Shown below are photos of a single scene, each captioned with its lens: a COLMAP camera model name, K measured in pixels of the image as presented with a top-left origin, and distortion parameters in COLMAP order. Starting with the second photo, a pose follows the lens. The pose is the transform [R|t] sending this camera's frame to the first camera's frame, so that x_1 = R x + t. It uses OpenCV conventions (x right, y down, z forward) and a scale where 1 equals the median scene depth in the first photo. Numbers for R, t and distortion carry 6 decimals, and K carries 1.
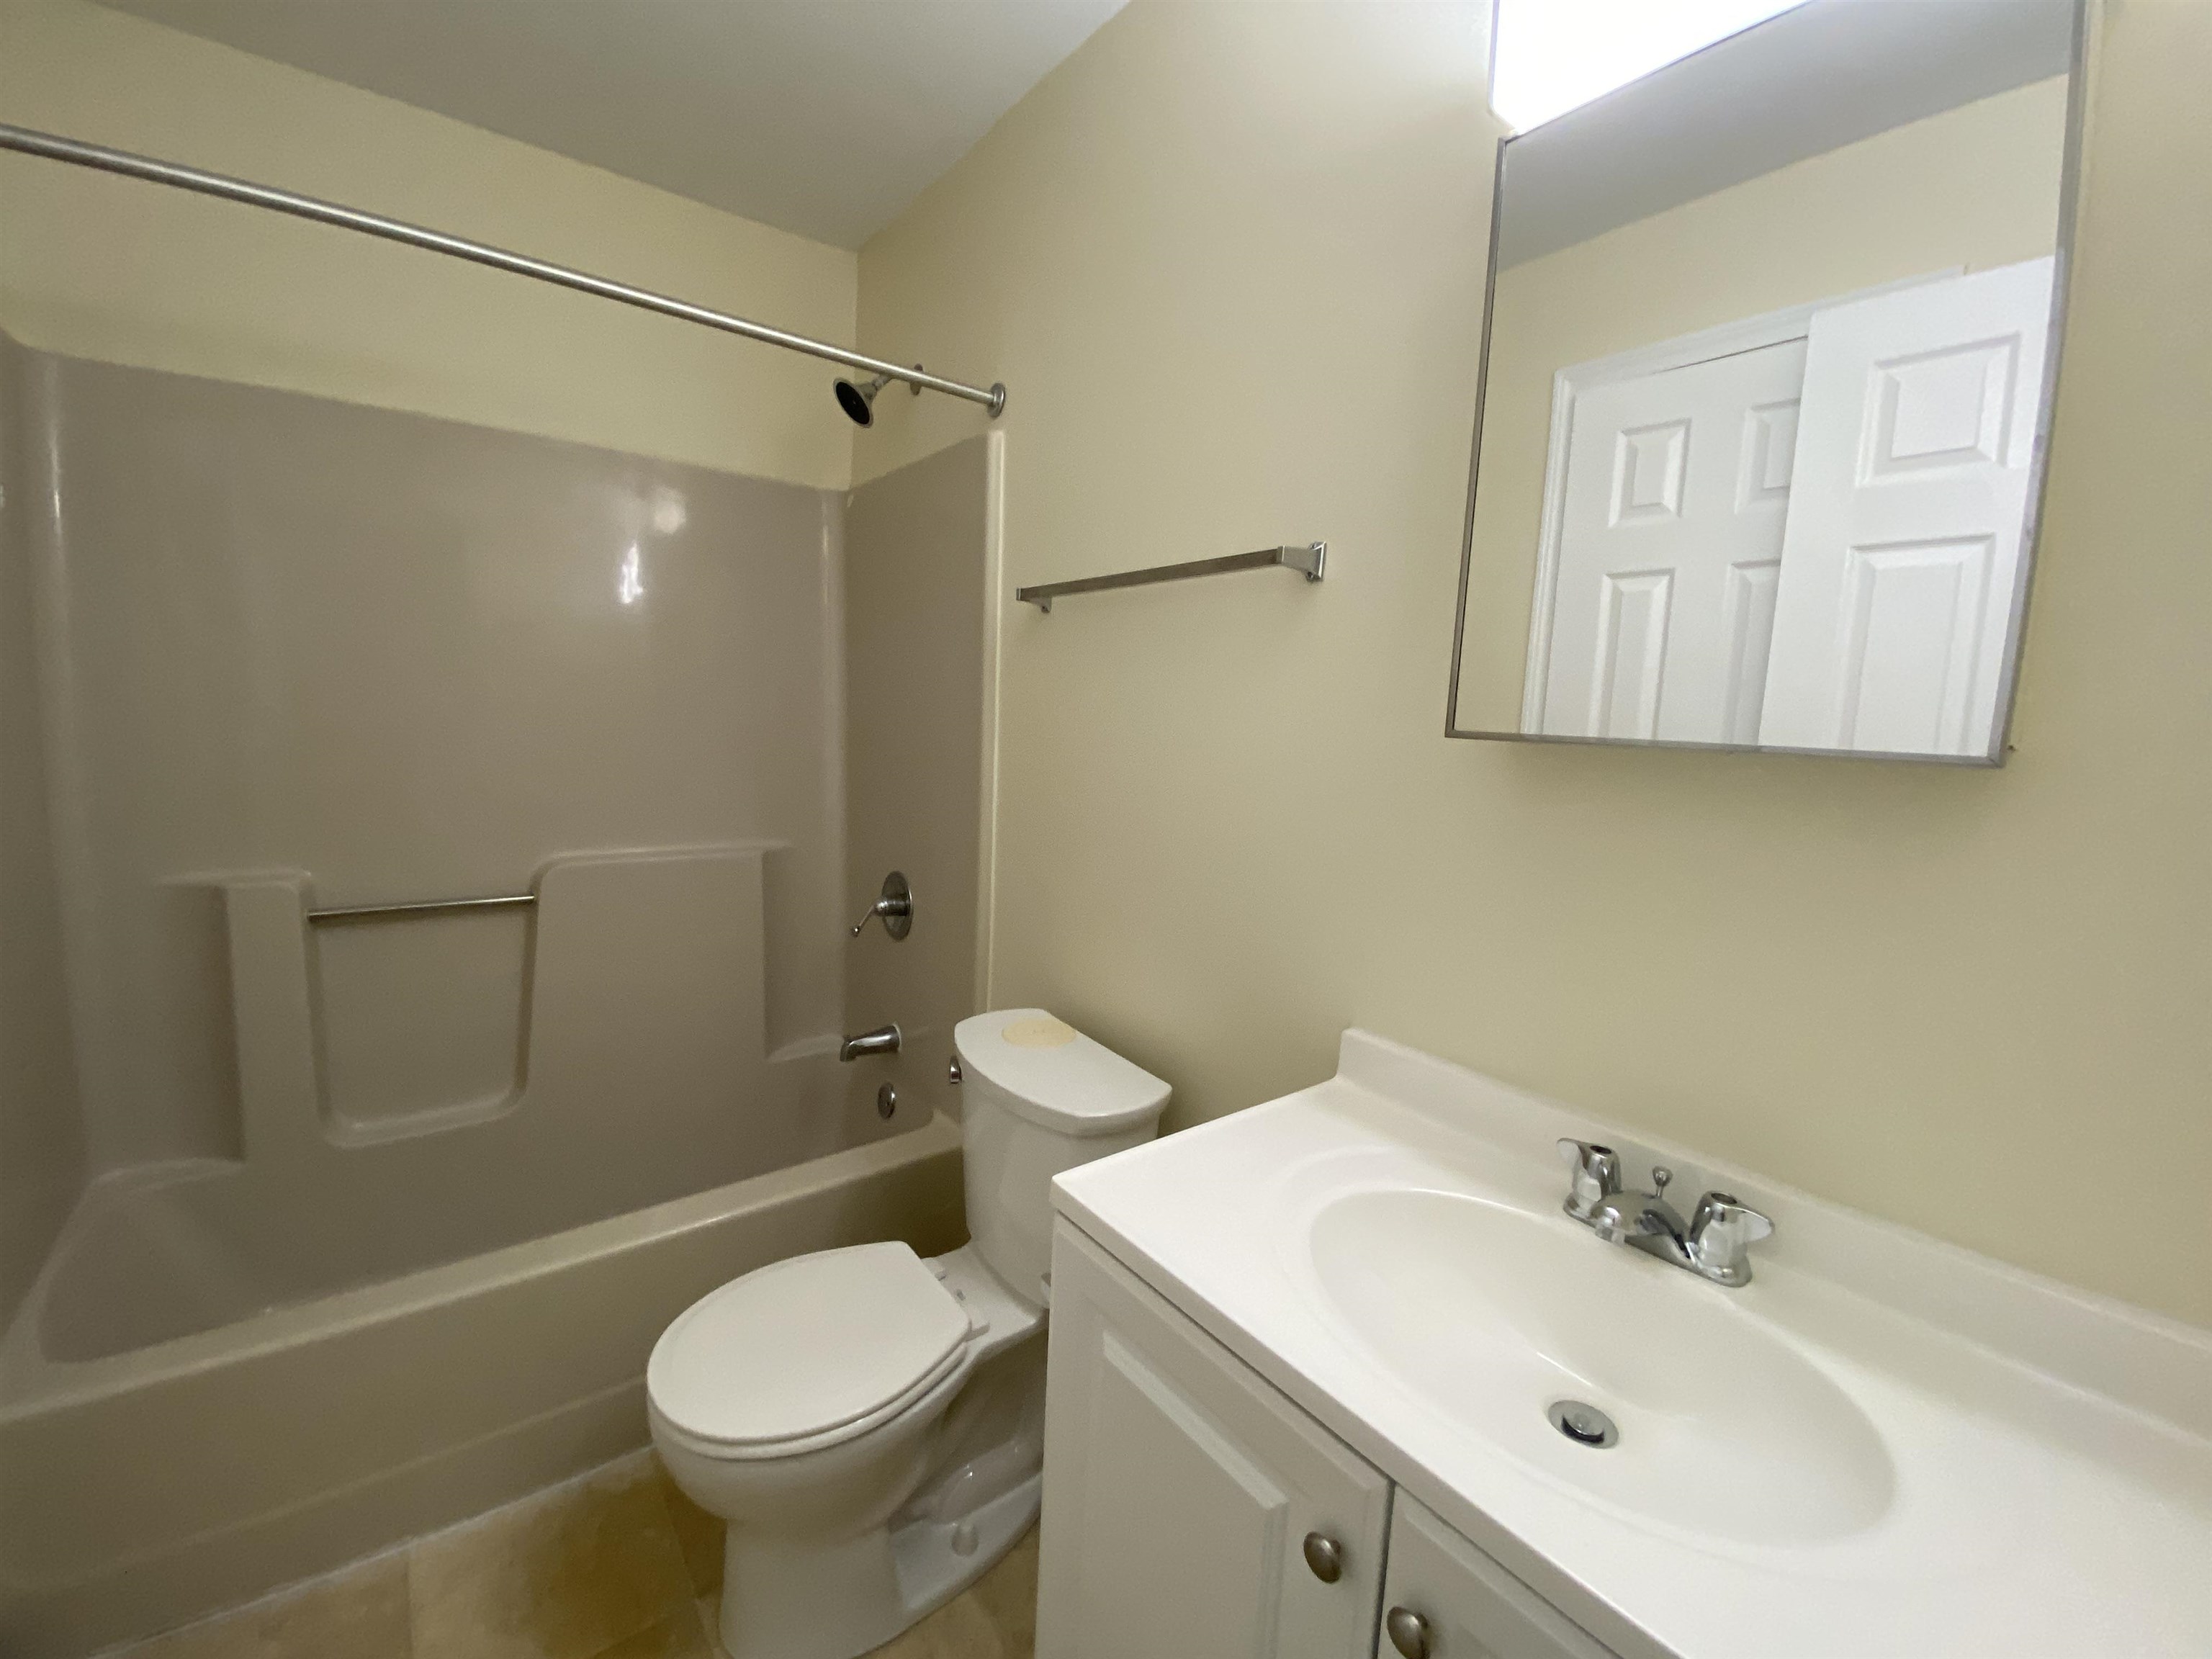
lens RADIAL K [[878.5, 0, 1108.8], [0, 878.5, 798.5], [0, 0, 1]] dist [0.000437, -0.000048]
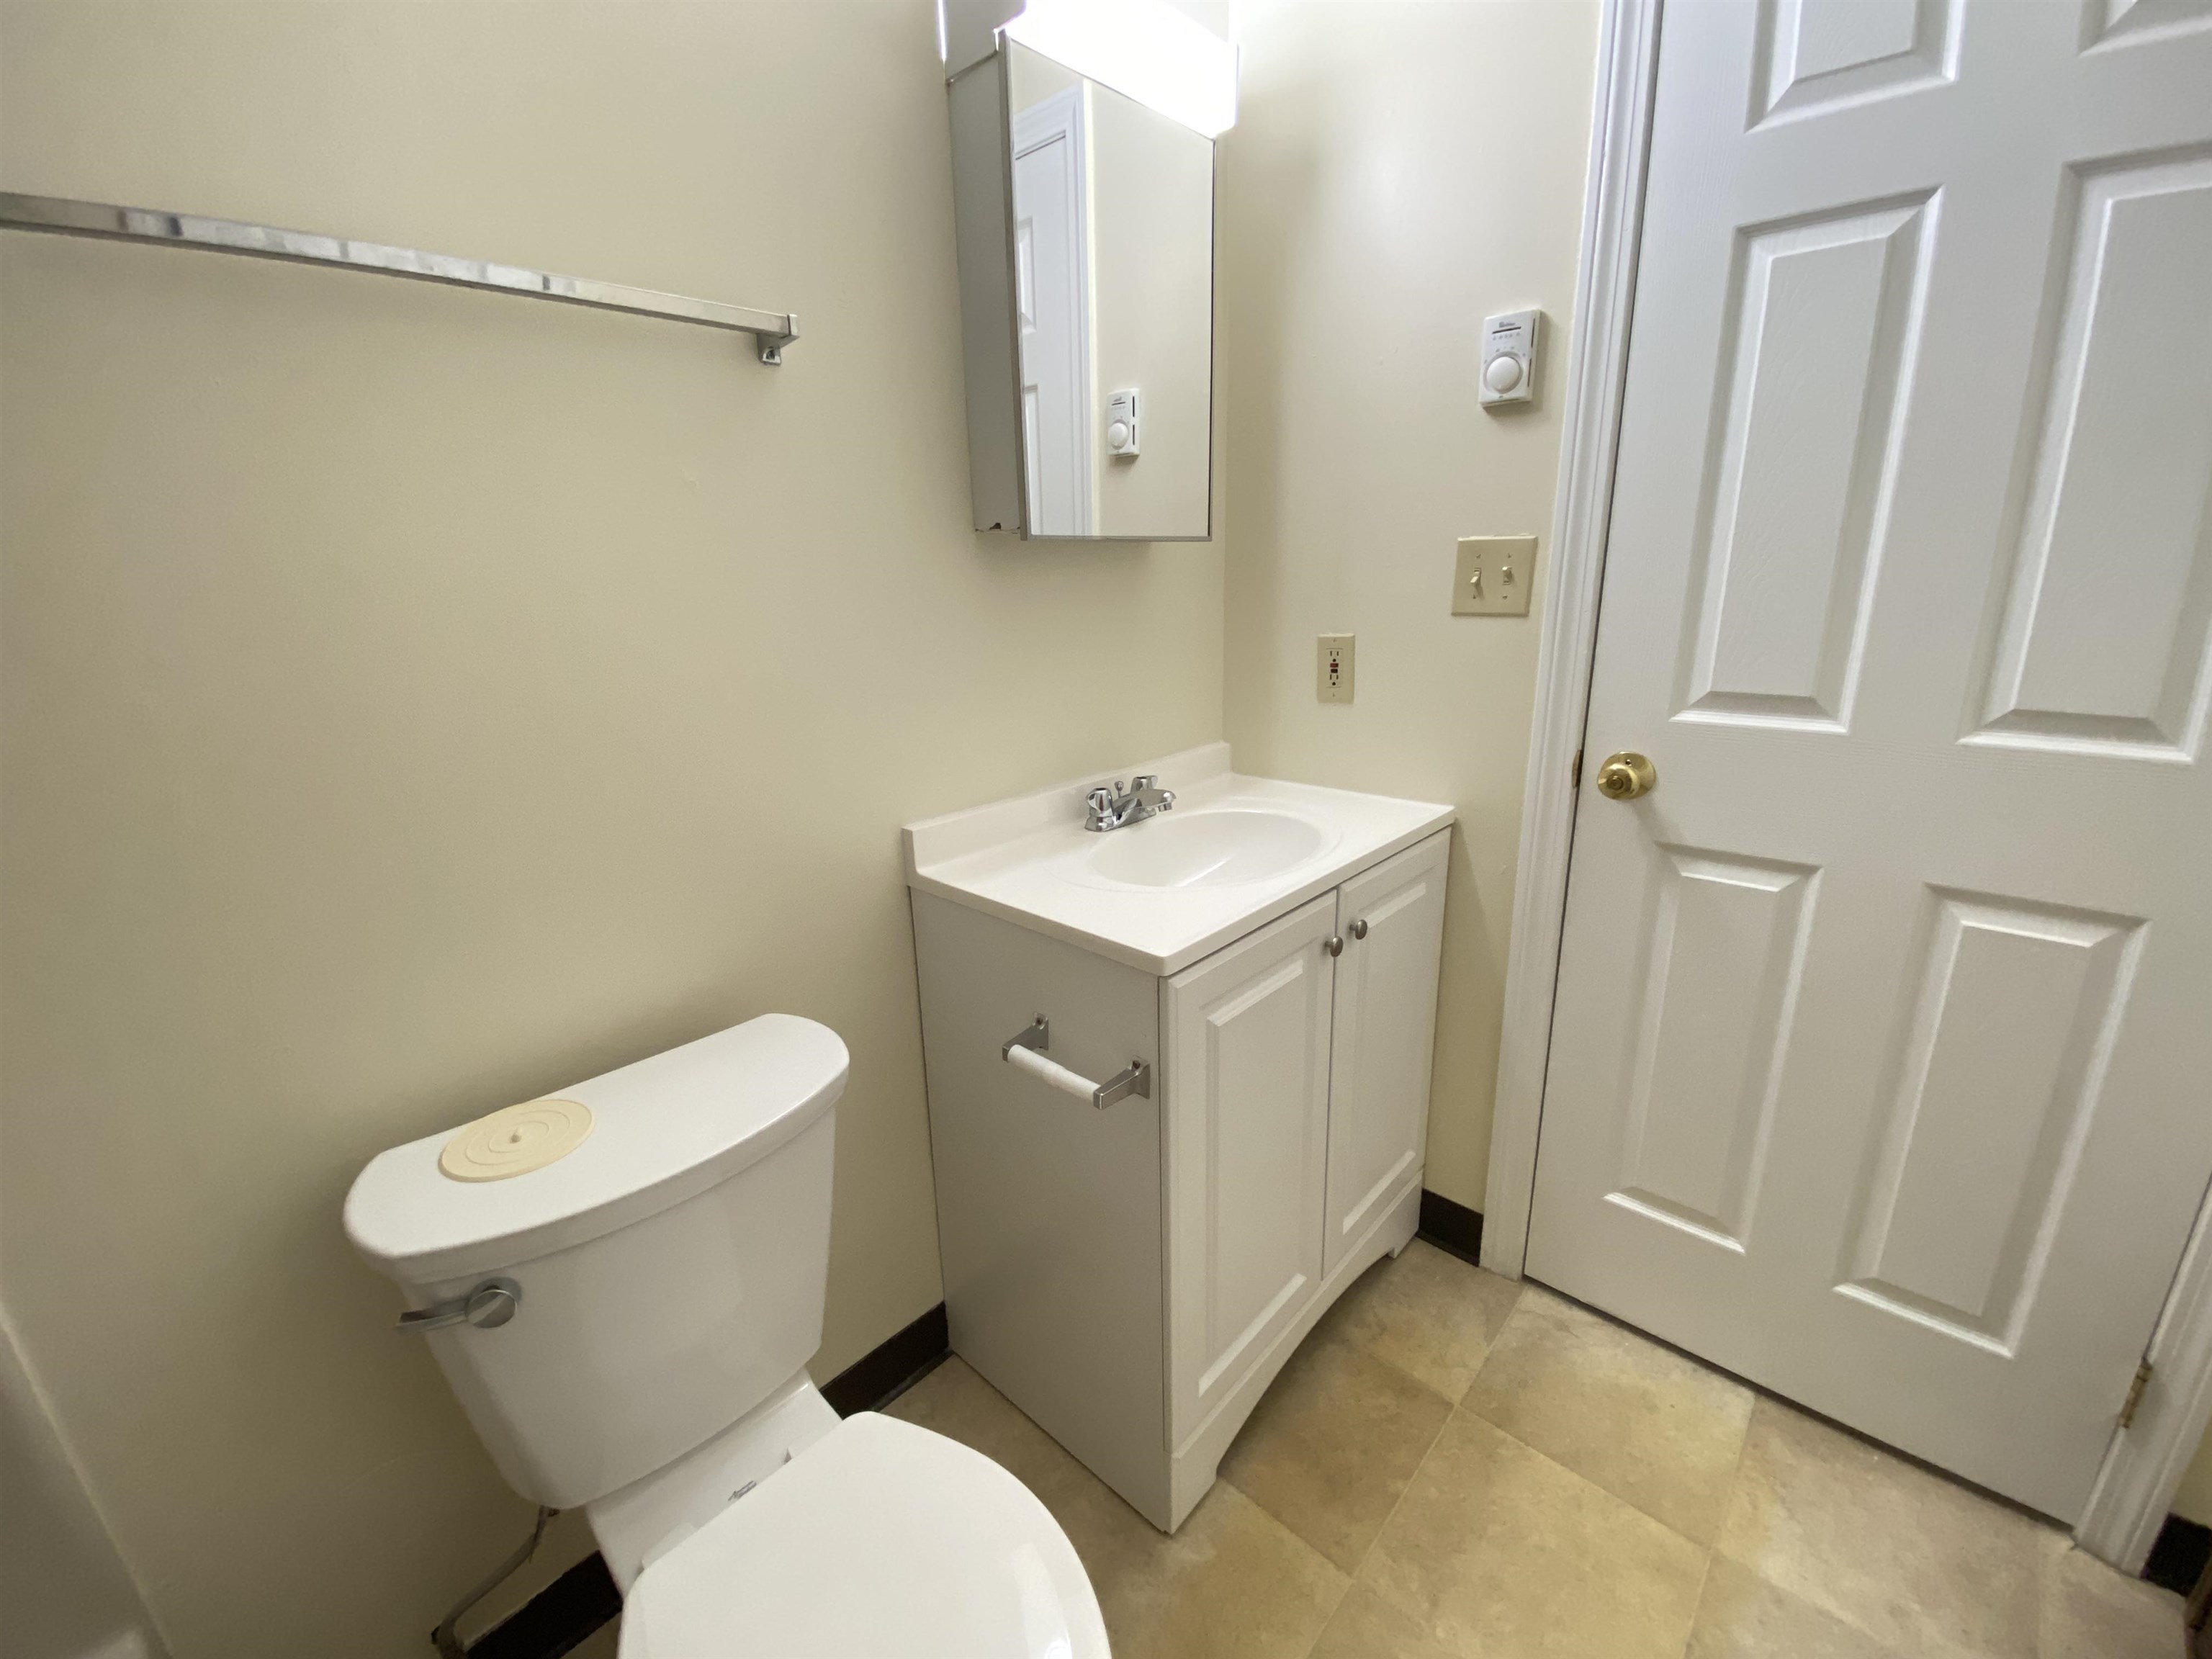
lens RADIAL K [[896.1, 0, 1094.1], [0, 896.1, 813.4], [0, 0, 1]] dist [0.021758, -0.021518]
pose [[-0.148766, -0.304110, 0.940949, -0.775231], [0.118672, 0.939171, 0.322297, -0.080030], [-0.981726, 0.159611, -0.103627, 0.866702]]
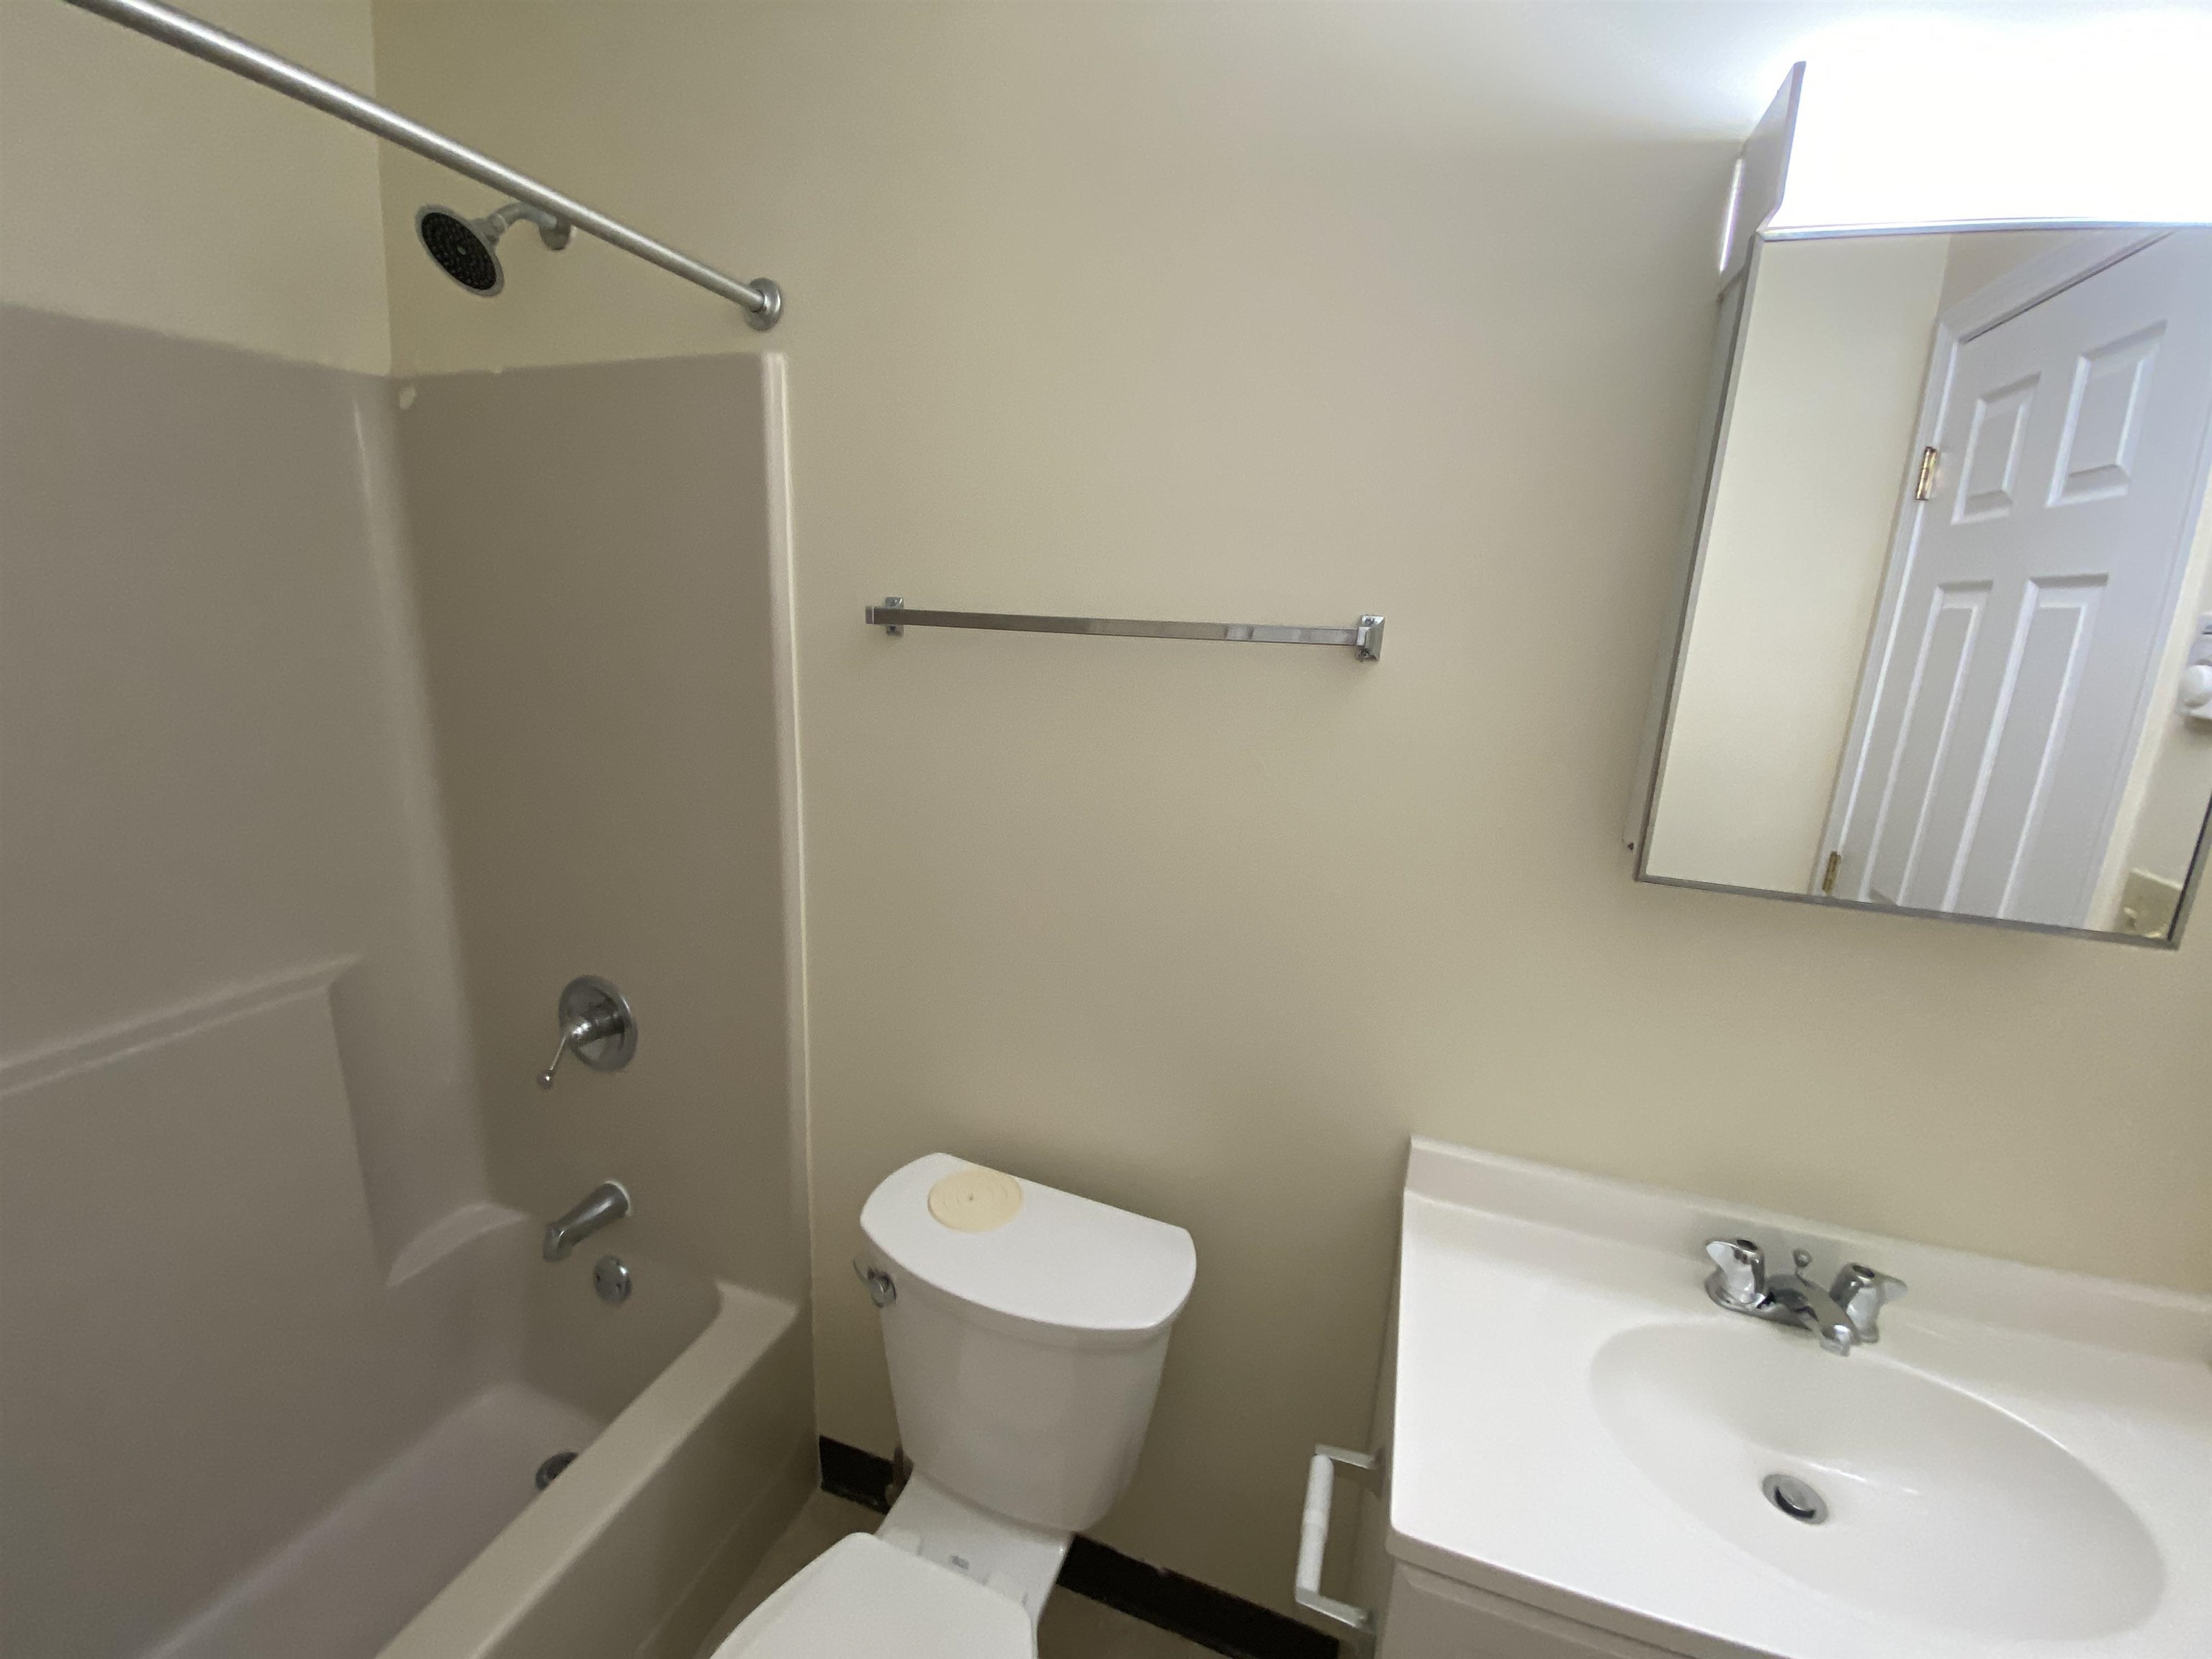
lens RADIAL K [[896.1, 0, 1094.1], [0, 896.1, 813.4], [0, 0, 1]] dist [0.021758, -0.021518]
pose [[0.852696, -0.108851, 0.510941, -0.467318], [0.042778, 0.989316, 0.139372, -0.233040], [-0.520653, -0.096985, 0.848242, 0.375431]]
